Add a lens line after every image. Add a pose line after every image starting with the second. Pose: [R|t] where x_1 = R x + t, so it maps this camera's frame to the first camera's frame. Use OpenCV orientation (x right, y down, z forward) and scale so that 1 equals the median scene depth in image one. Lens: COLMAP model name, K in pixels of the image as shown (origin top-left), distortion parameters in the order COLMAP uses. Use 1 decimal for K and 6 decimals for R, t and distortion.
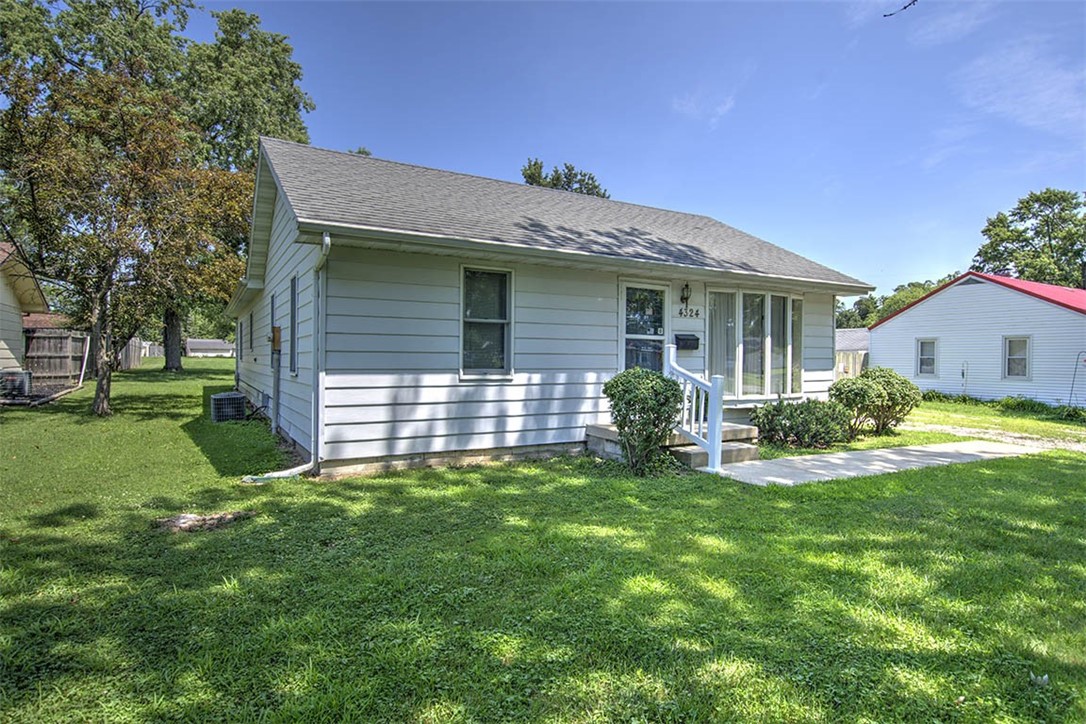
lens RADIAL K [[582.8, 0, 542.8], [0, 582.8, 366.8], [0, 0, 1]] dist [-0.014751, 0.002284]
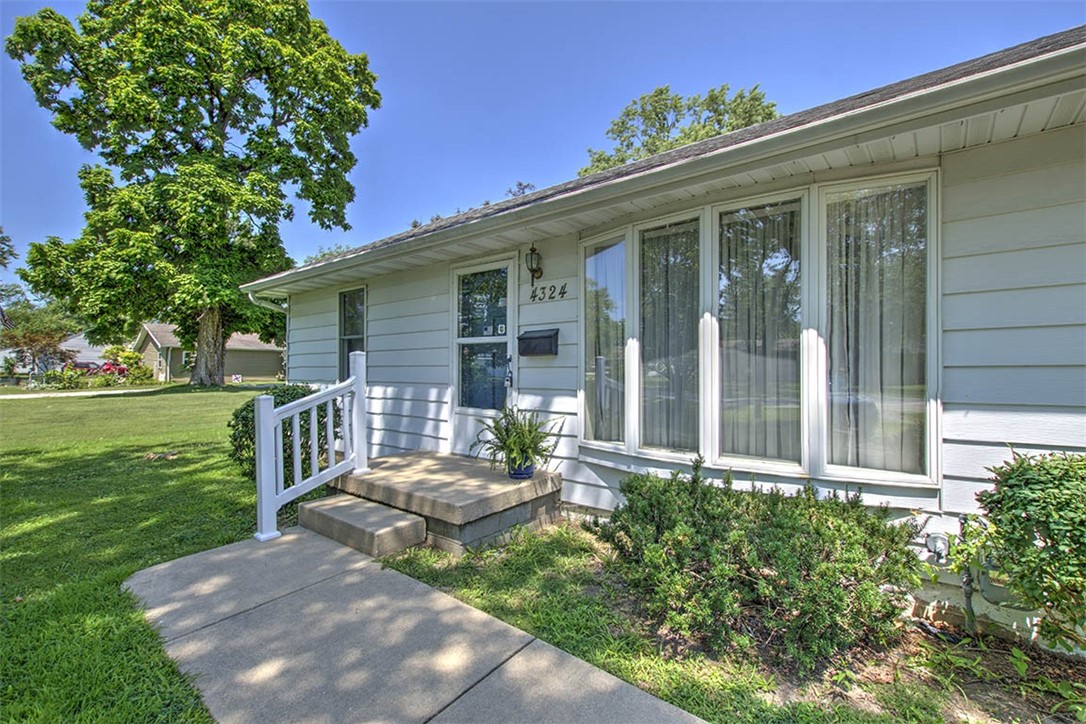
lens RADIAL K [[471.4, 0, 548.0], [0, 471.4, 362.5], [0, 0, 1]] dist [-0.009011, -0.000360]
pose [[0.372949, -0.022342, -0.927583, 0.838542], [-0.009318, 0.999569, -0.027822, -0.010371], [0.927805, 0.019019, 0.372581, 0.989045]]
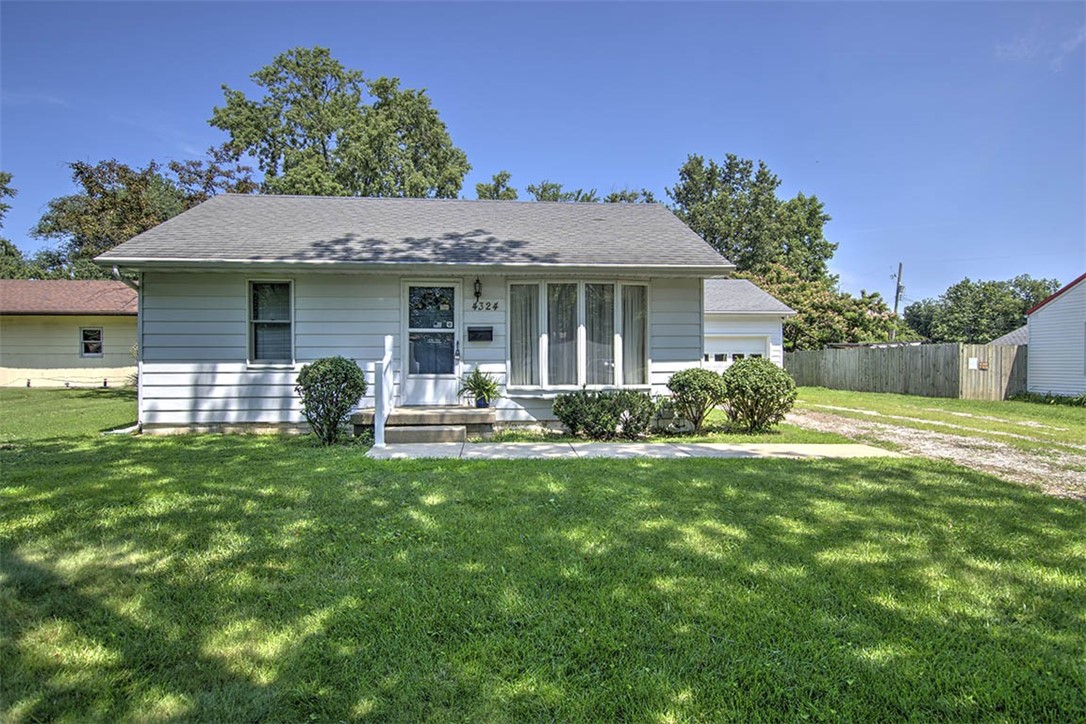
lens RADIAL K [[582.8, 0, 547.7], [0, 582.8, 361.5], [0, 0, 1]] dist [-0.014751, 0.002284]
pose [[0.908419, -0.011167, -0.417911, 0.960291], [0.004354, 0.999842, -0.017251, 0.032176], [0.418038, 0.013852, 0.908324, 0.099848]]
